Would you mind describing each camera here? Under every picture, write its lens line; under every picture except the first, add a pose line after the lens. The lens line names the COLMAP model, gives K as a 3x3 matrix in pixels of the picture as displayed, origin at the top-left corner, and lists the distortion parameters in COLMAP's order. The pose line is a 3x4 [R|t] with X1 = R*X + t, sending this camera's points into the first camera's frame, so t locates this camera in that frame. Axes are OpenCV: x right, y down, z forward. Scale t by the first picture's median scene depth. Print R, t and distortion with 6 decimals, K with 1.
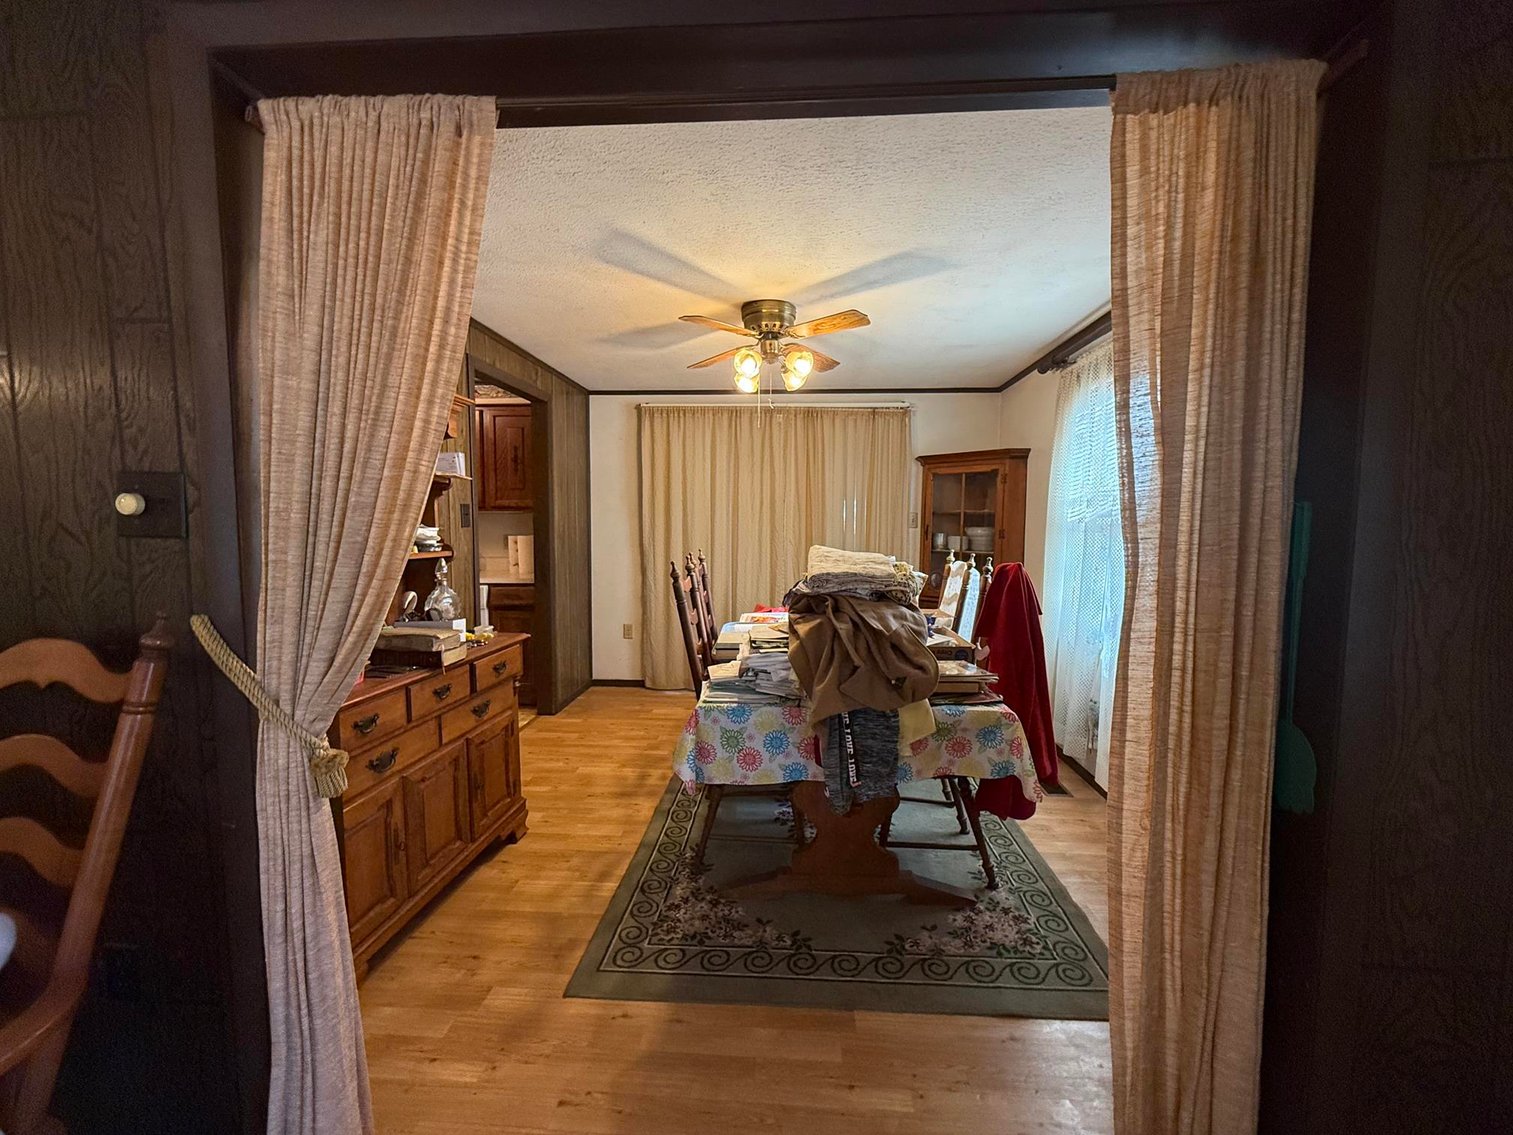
lens RADIAL K [[604.6, 0, 763.7], [0, 604.6, 568.4], [0, 0, 1]] dist [-0.002178, 0.000056]
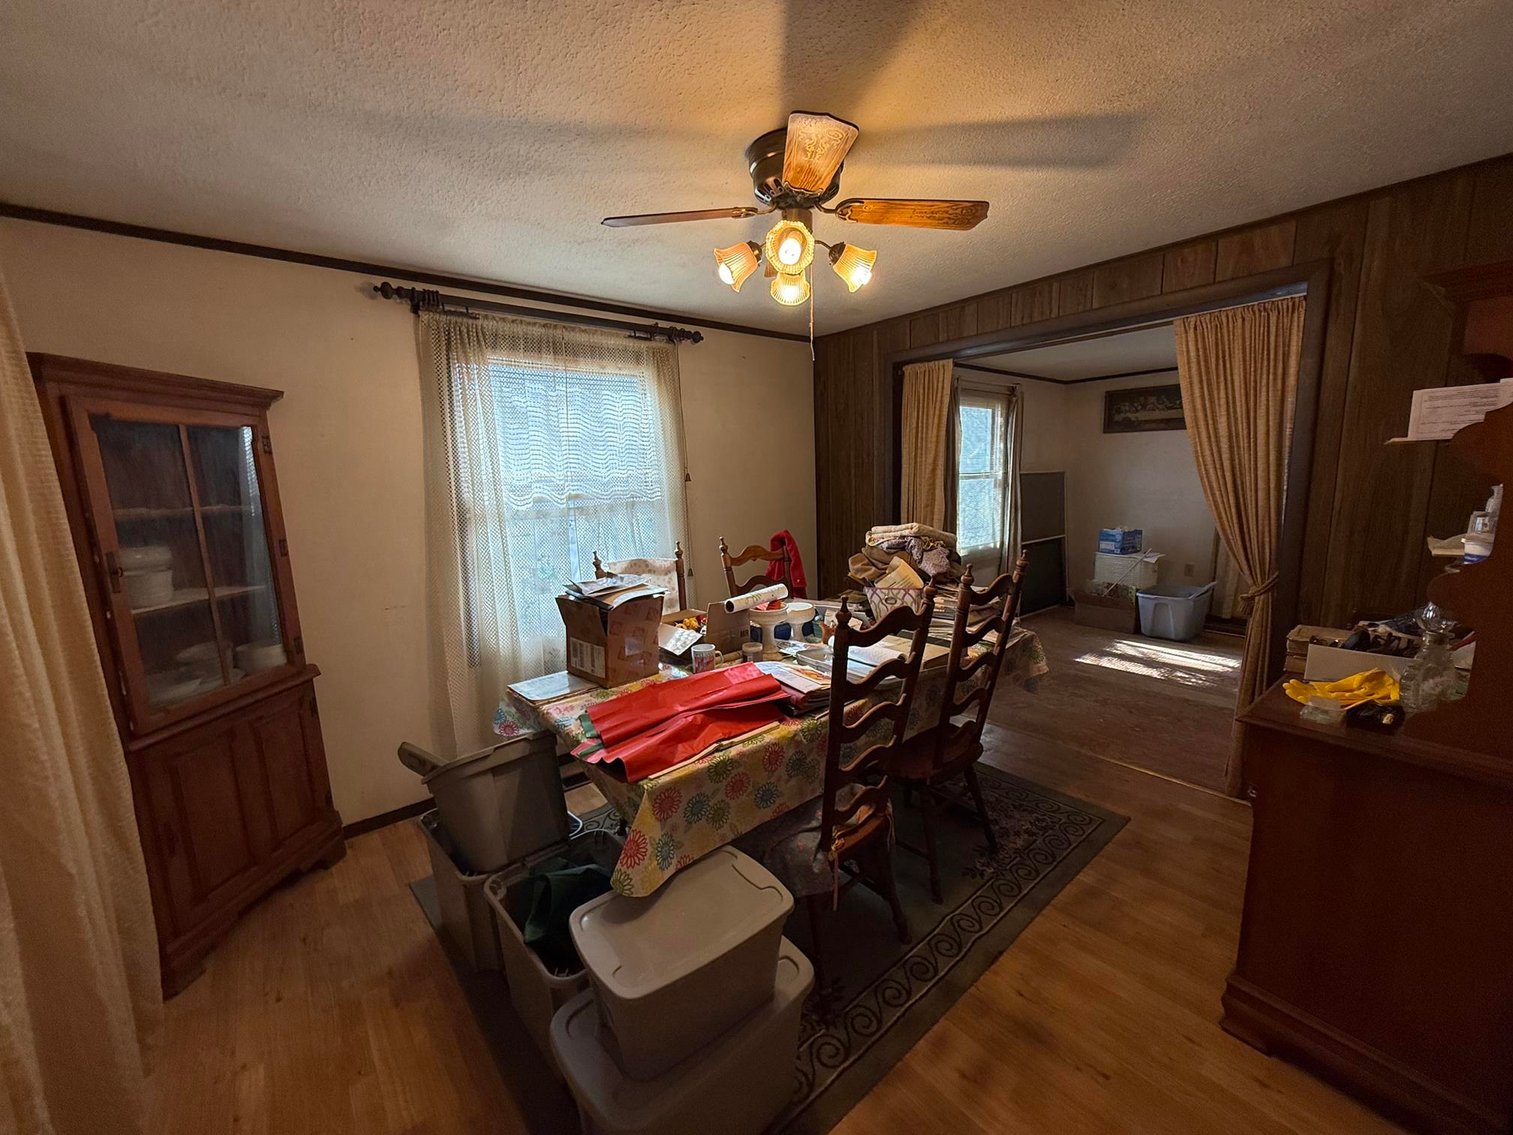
lens RADIAL K [[604.6, 0, 757.1], [0, 604.6, 569.0], [0, 0, 1]] dist [-0.002178, 0.000056]
pose [[-0.688905, -0.090274, 0.719208, -0.548259], [0.078462, 0.977097, 0.197801, -0.199863], [-0.720592, 0.192696, -0.666044, 1.950912]]
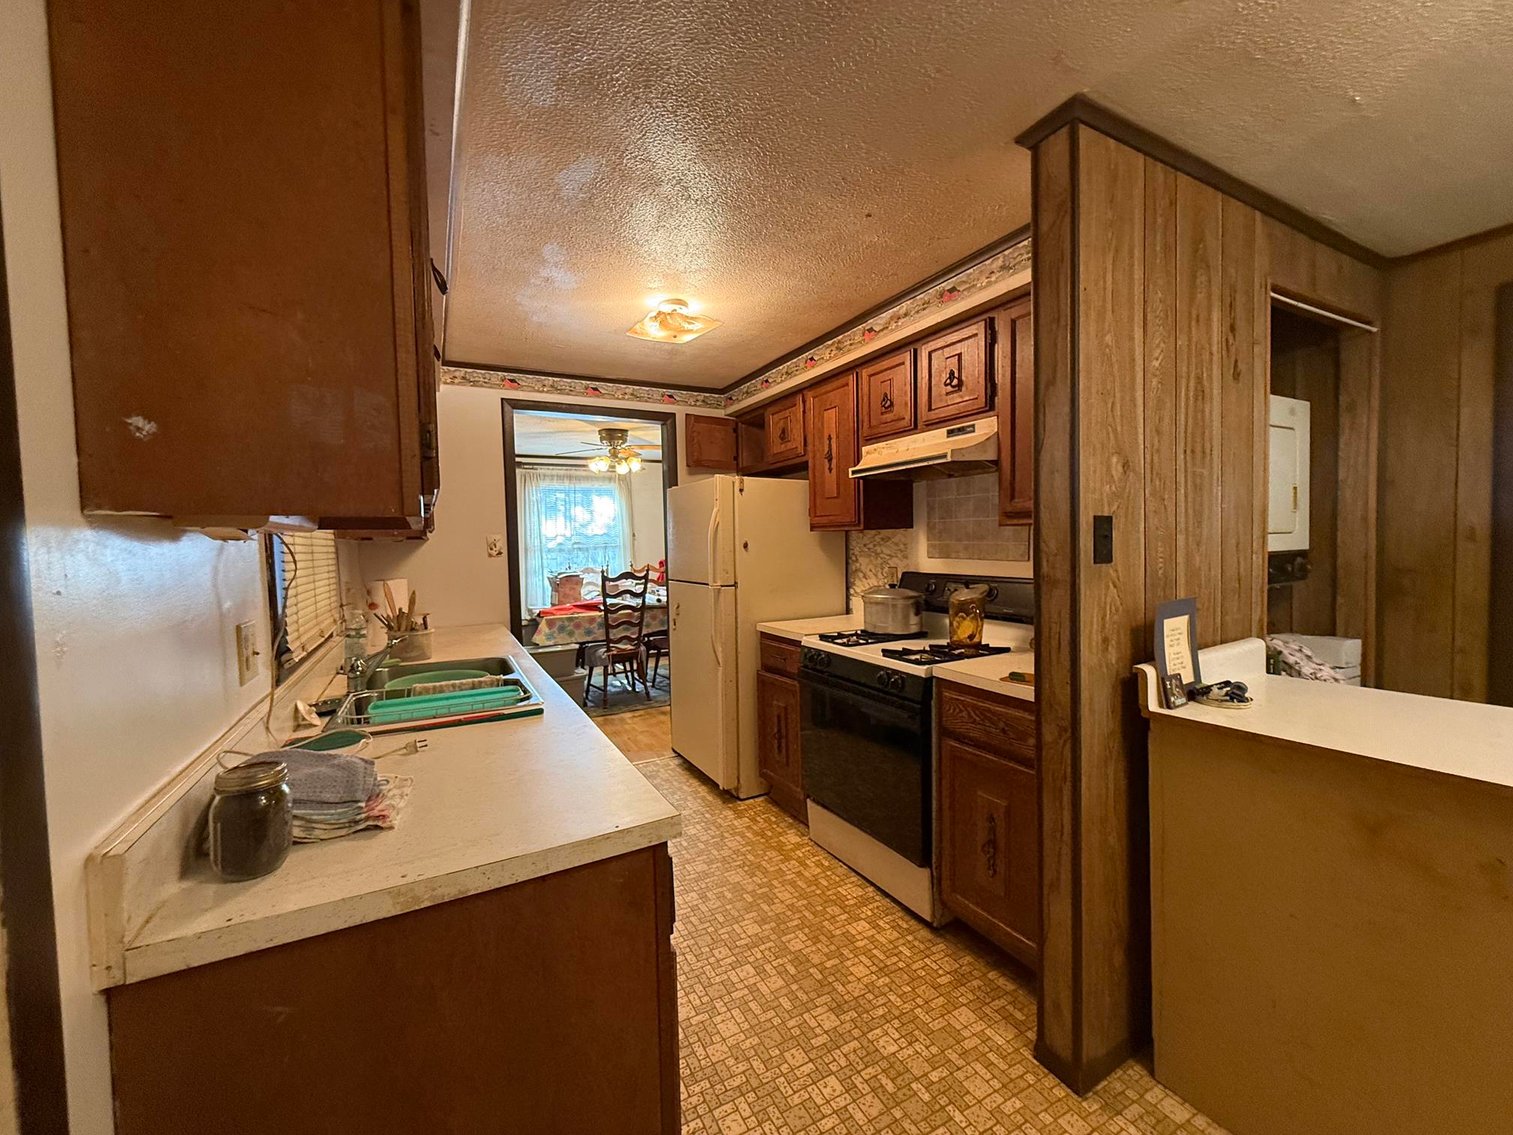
lens RADIAL K [[604.6, 0, 757.5], [0, 604.6, 562.6], [0, 0, 1]] dist [-0.002178, 0.000056]
pose [[-0.534439, -0.015690, 0.845062, -2.324661], [0.082846, 0.994041, 0.070850, -0.161228], [-0.841137, 0.107875, -0.529954, 2.160658]]
